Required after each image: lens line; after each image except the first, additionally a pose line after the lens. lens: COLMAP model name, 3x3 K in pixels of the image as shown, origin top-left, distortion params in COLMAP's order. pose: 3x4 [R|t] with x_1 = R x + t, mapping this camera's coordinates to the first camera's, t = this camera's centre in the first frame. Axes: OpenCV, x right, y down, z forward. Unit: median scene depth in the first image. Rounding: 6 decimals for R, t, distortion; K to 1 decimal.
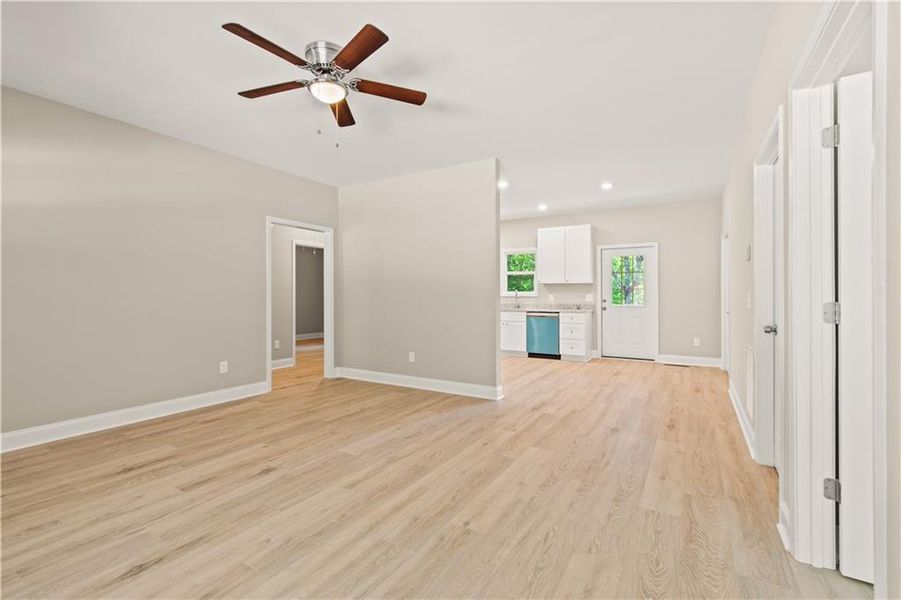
lens RADIAL K [[403.3, 0, 455.7], [0, 403.3, 295.4], [0, 0, 1]] dist [0.001406, 0.000184]
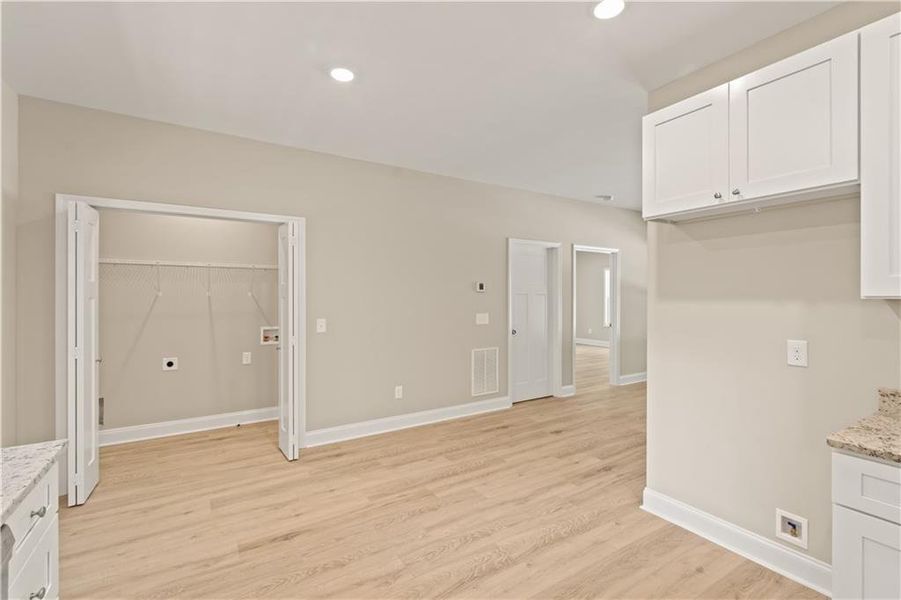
lens RADIAL K [[403.3, 0, 451.3], [0, 403.3, 295.5], [0, 0, 1]] dist [0.001406, 0.000184]
pose [[-0.889321, 0.004478, 0.457261, 0.152044], [0.004757, 0.999989, -0.000541, -0.079194], [-0.457258, 0.001694, -0.889333, 2.598497]]
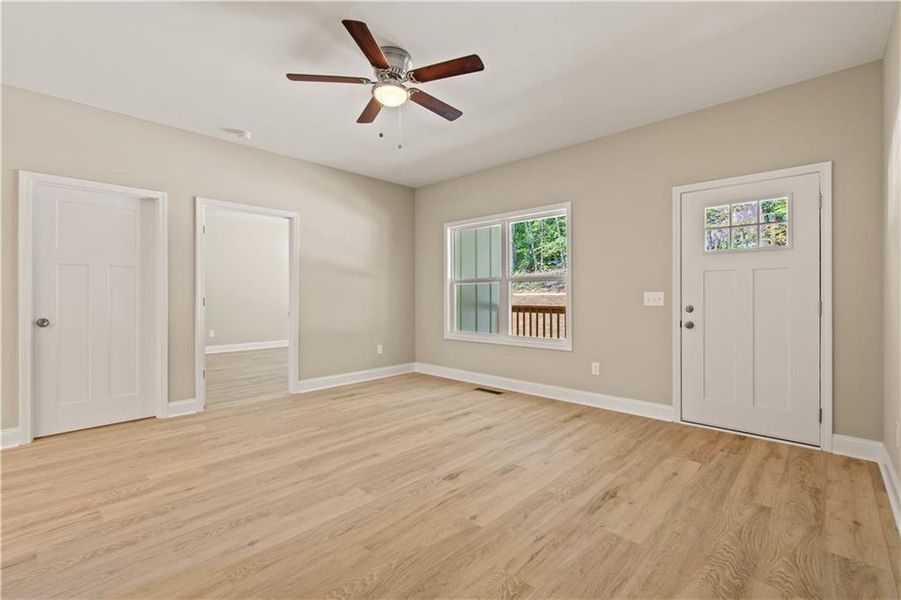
lens RADIAL K [[403.3, 0, 452.7], [0, 403.3, 296.0], [0, 0, 1]] dist [0.001406, 0.000184]
pose [[-0.975909, 0.001660, 0.218173, -0.614361], [0.001948, 0.999997, 0.001107, 0.007340], [-0.218171, 0.001505, -0.975909, 1.746672]]
